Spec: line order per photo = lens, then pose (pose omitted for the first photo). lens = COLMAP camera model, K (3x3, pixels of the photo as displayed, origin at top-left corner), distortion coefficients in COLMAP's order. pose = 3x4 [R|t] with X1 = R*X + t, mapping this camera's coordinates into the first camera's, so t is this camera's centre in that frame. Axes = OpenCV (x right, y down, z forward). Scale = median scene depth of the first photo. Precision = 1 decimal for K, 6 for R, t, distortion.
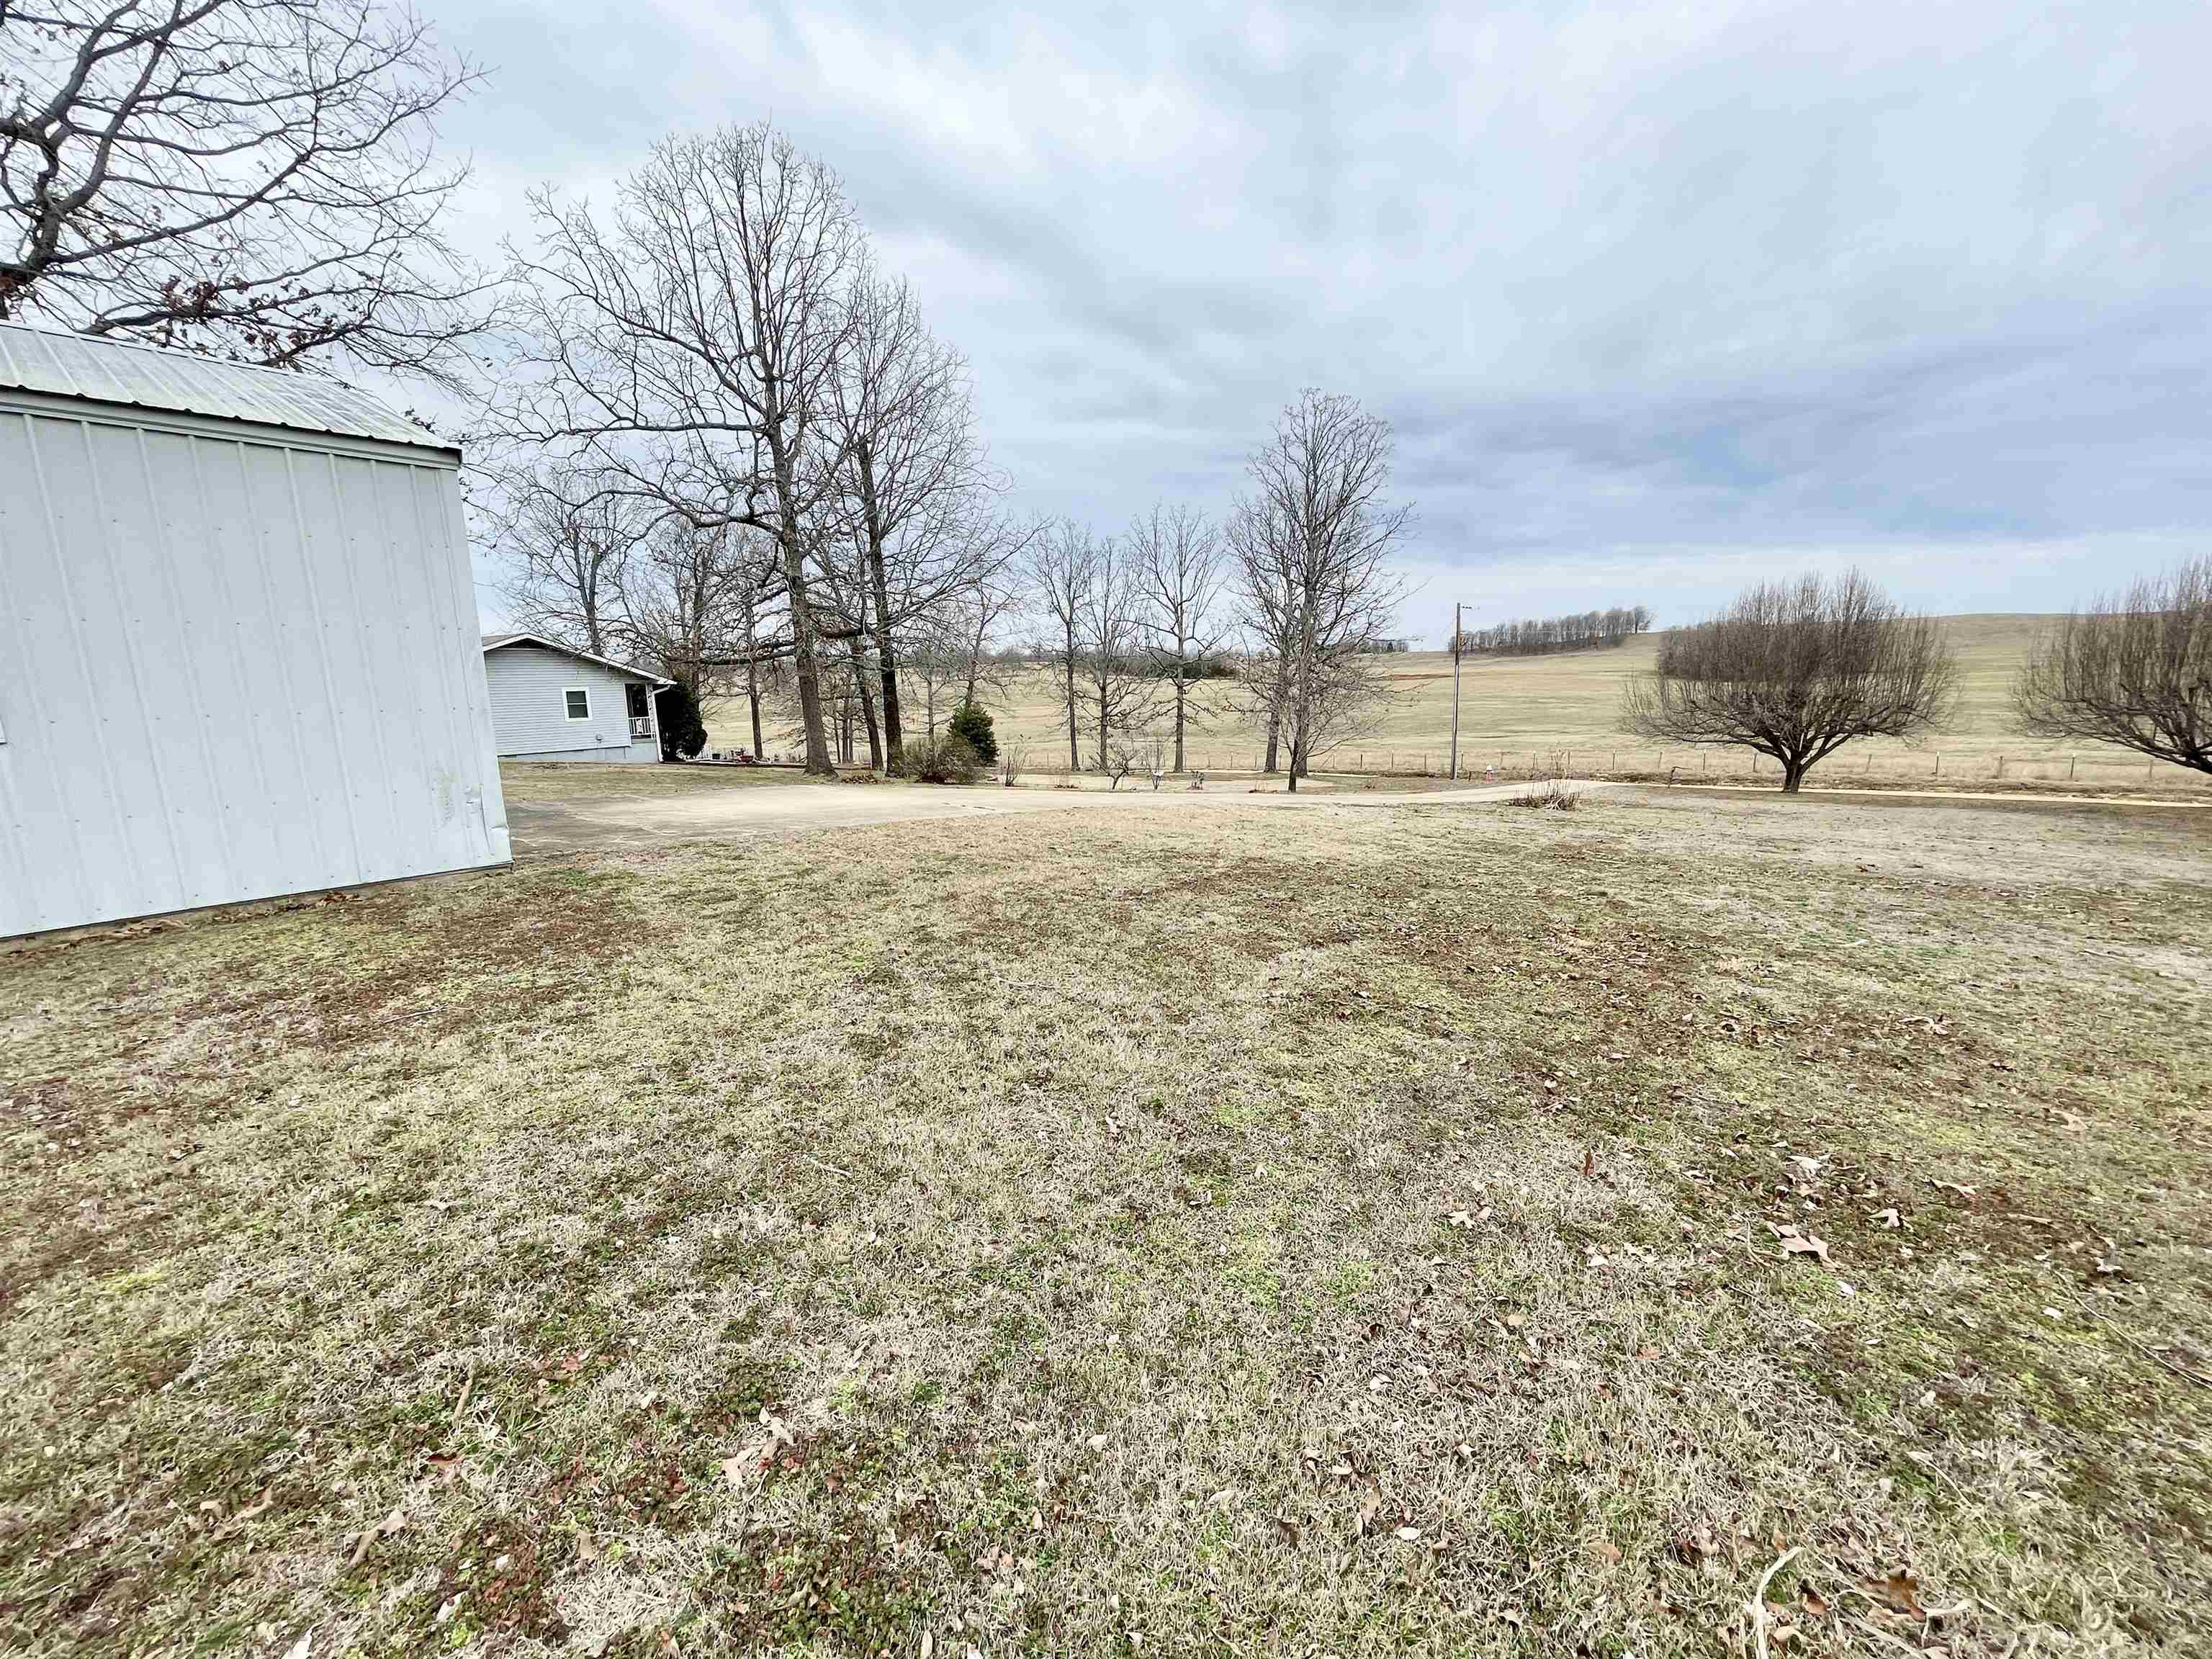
lens RADIAL K [[891.5, 0, 1105.3], [0, 891.5, 848.4], [0, 0, 1]] dist [0.000033, 0.001119]
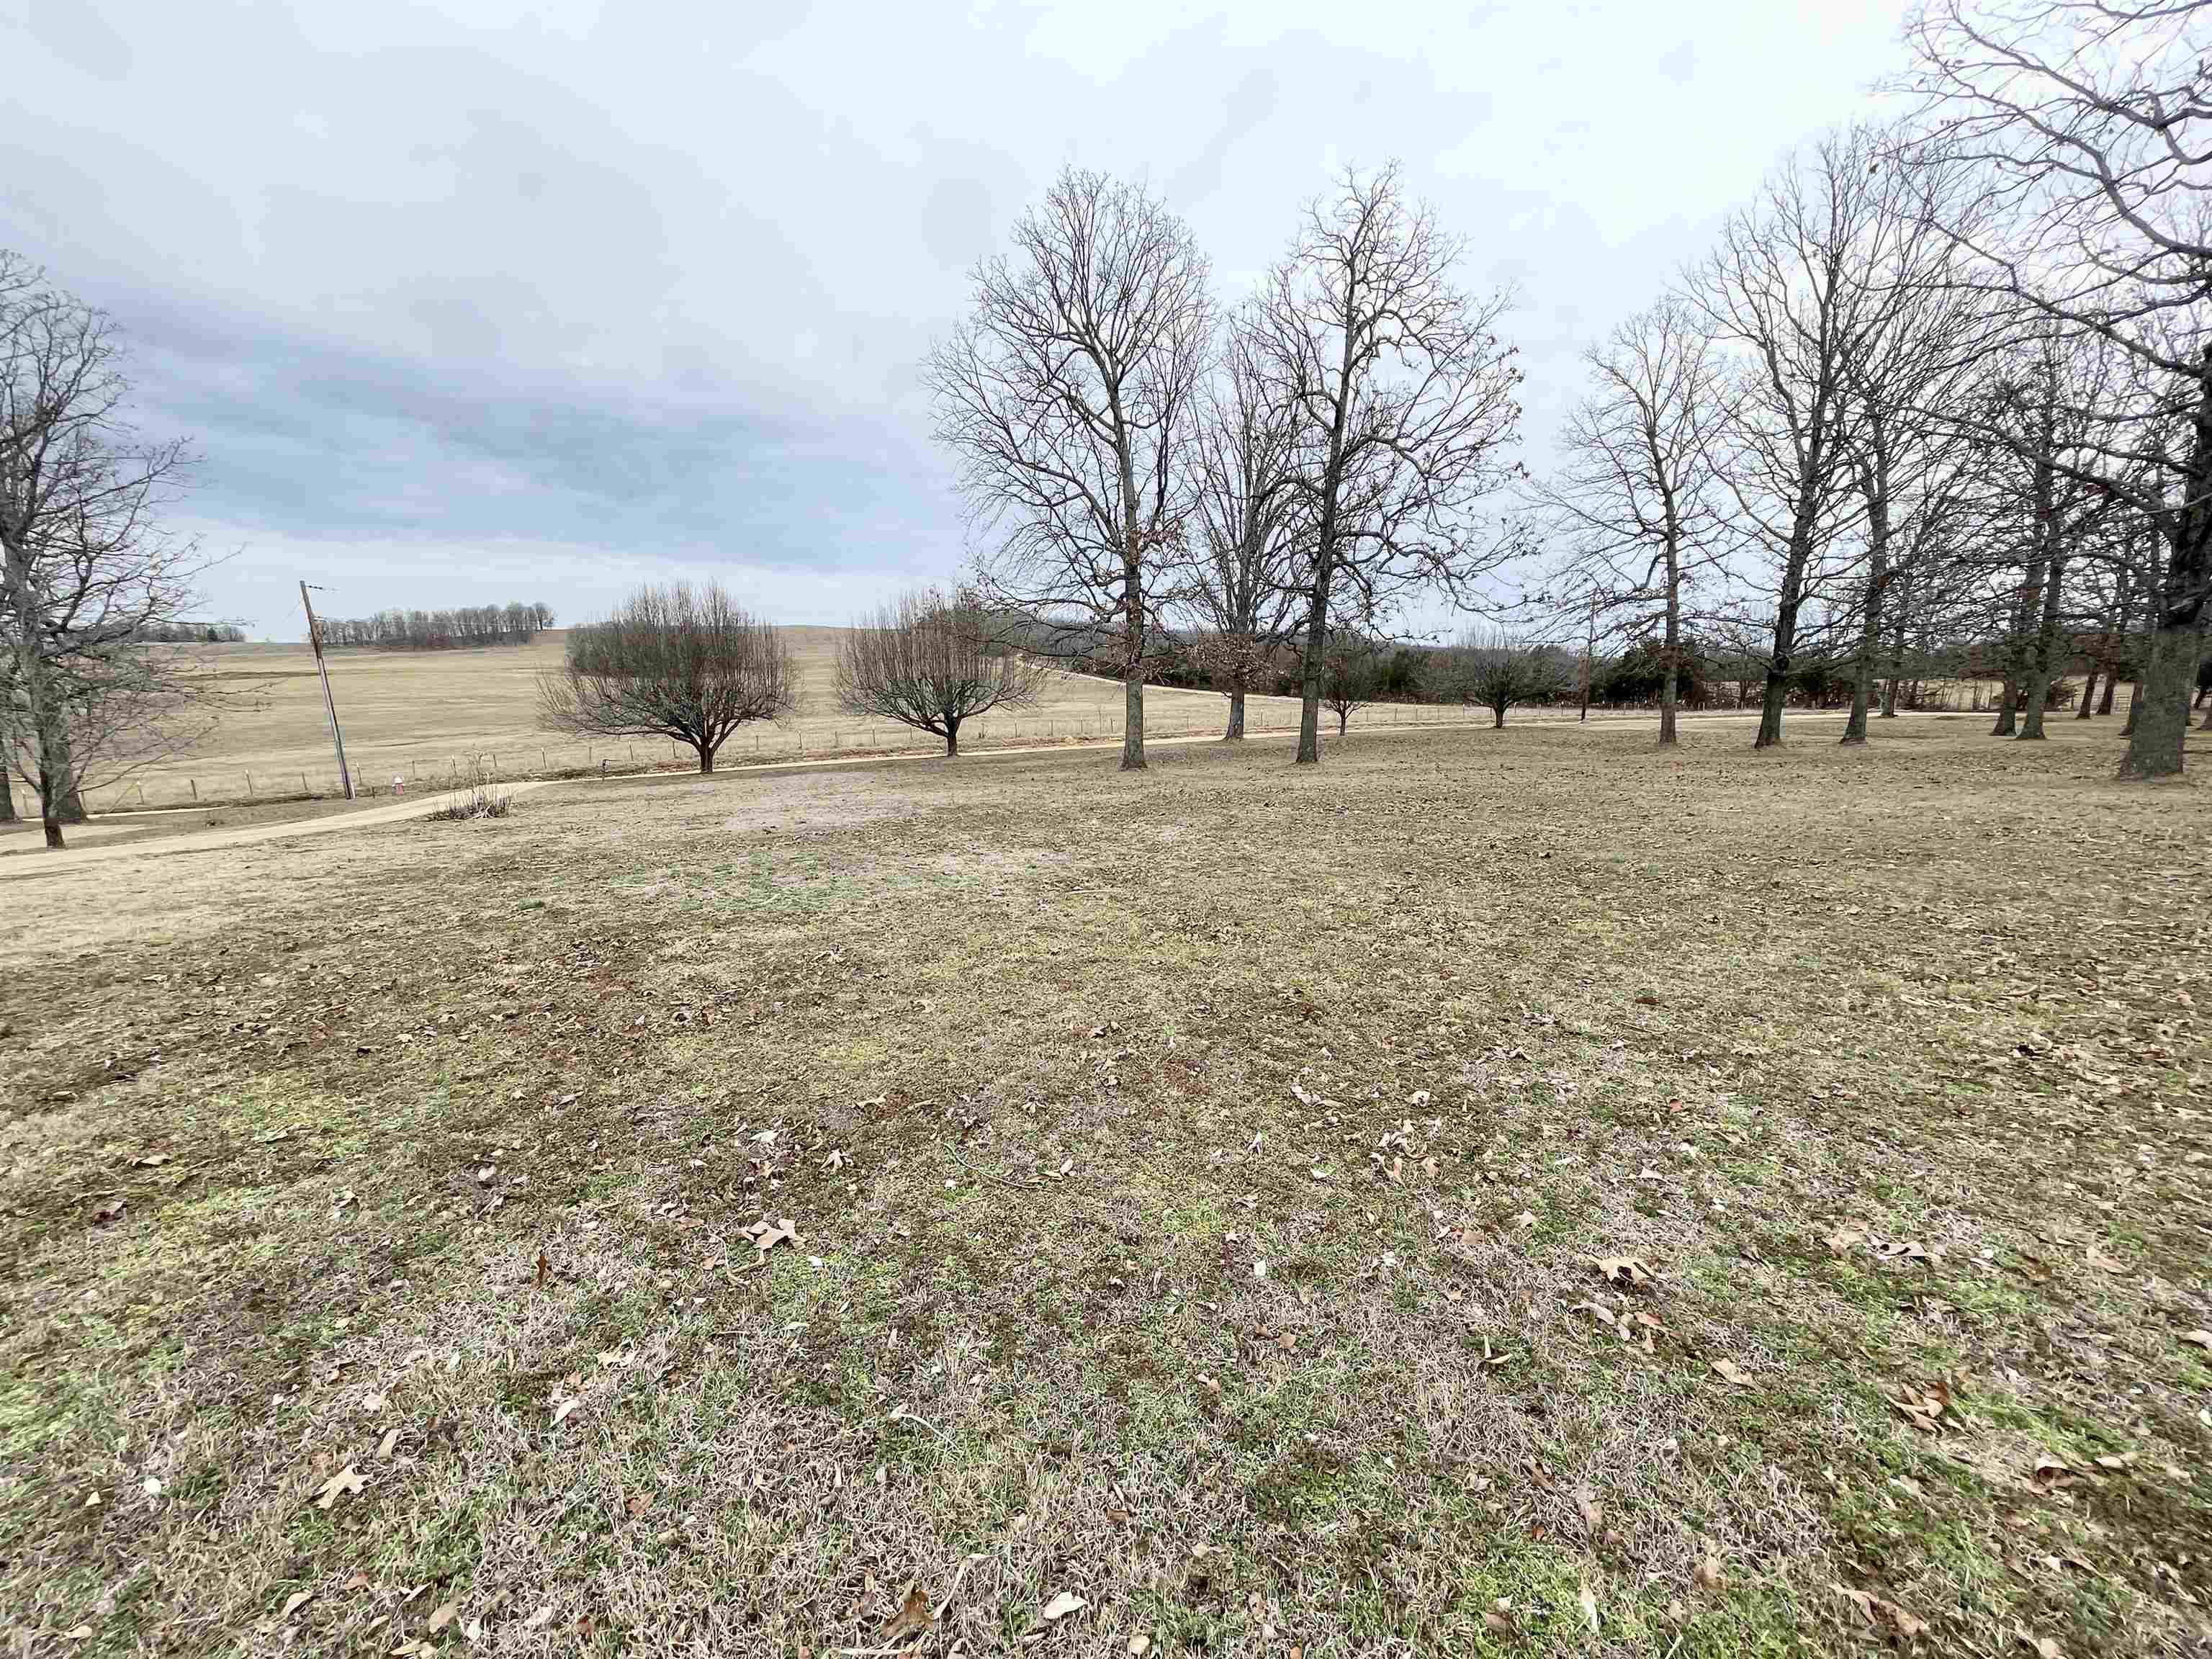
lens RADIAL K [[891.5, 0, 1097.9], [0, 891.5, 824.3], [0, 0, 1]] dist [0.000033, 0.001119]
pose [[0.478772, -0.149053, 0.865194, 0.079284], [0.169252, 0.982667, 0.075632, -0.002412], [-0.861470, 0.110225, 0.495701, 0.075272]]
